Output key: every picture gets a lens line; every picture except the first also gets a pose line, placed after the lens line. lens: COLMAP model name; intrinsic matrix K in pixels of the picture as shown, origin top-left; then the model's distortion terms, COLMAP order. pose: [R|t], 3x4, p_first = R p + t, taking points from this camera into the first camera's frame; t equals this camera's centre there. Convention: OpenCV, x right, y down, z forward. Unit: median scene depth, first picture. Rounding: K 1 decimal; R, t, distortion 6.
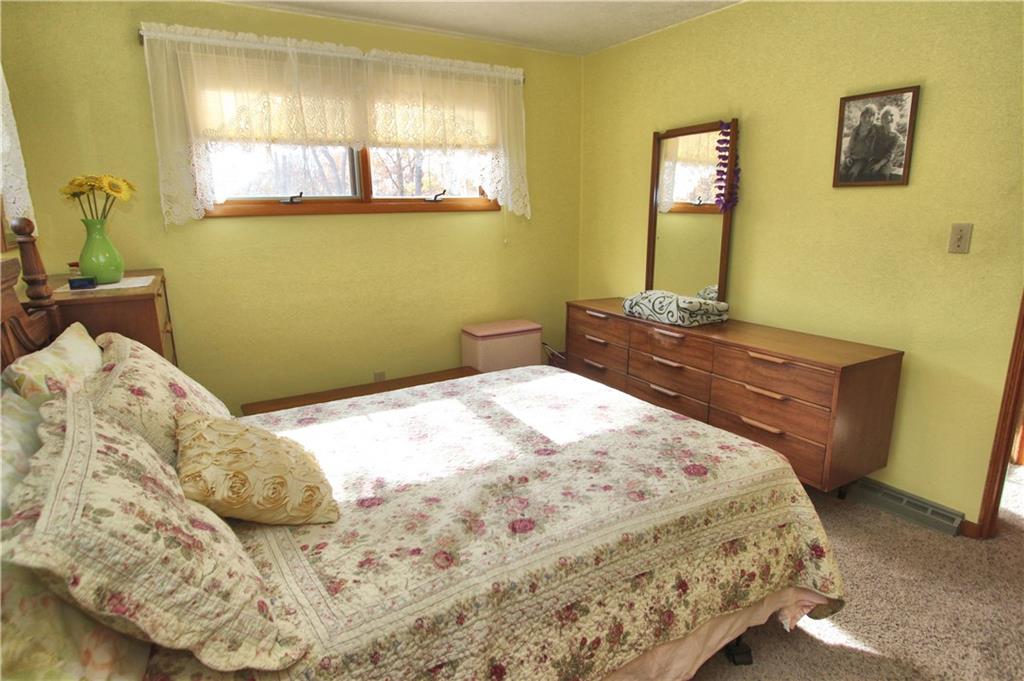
lens RADIAL K [[577.3, 0, 512.0], [0, 577.3, 340.5], [0, 0, 1]] dist [-0.003605, -0.000385]
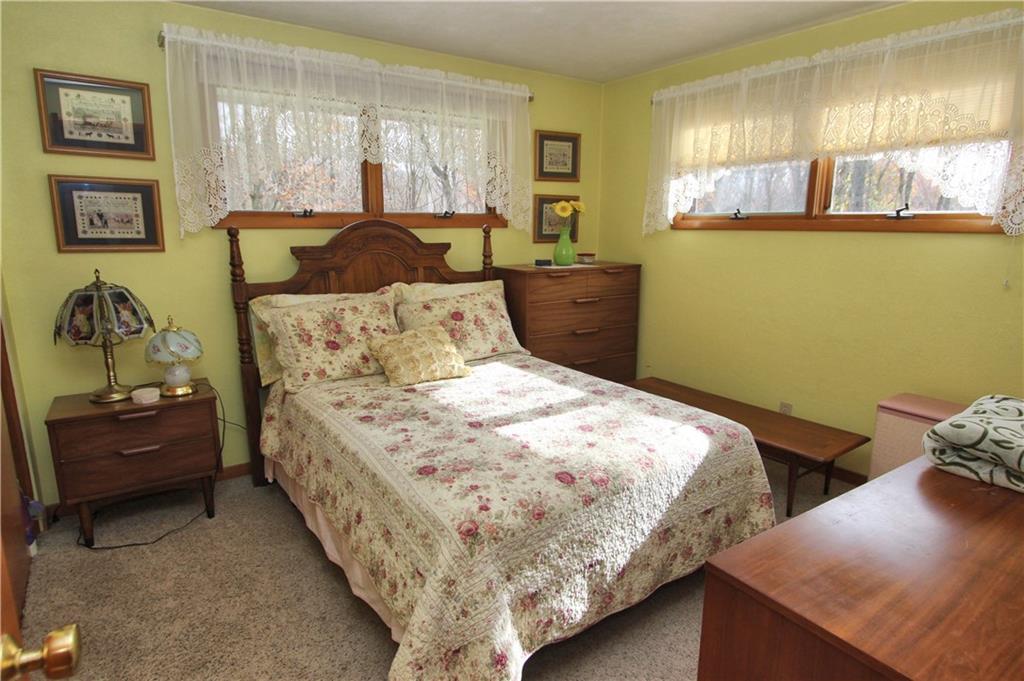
lens RADIAL K [[577.3, 0, 512.0], [0, 577.3, 340.5], [0, 0, 1]] dist [-0.003605, -0.000385]
pose [[0.061794, 0.215268, -0.974598, 1.054030], [-0.228582, 0.953564, 0.196129, -0.203846], [0.971562, 0.210656, 0.108131, 0.777077]]
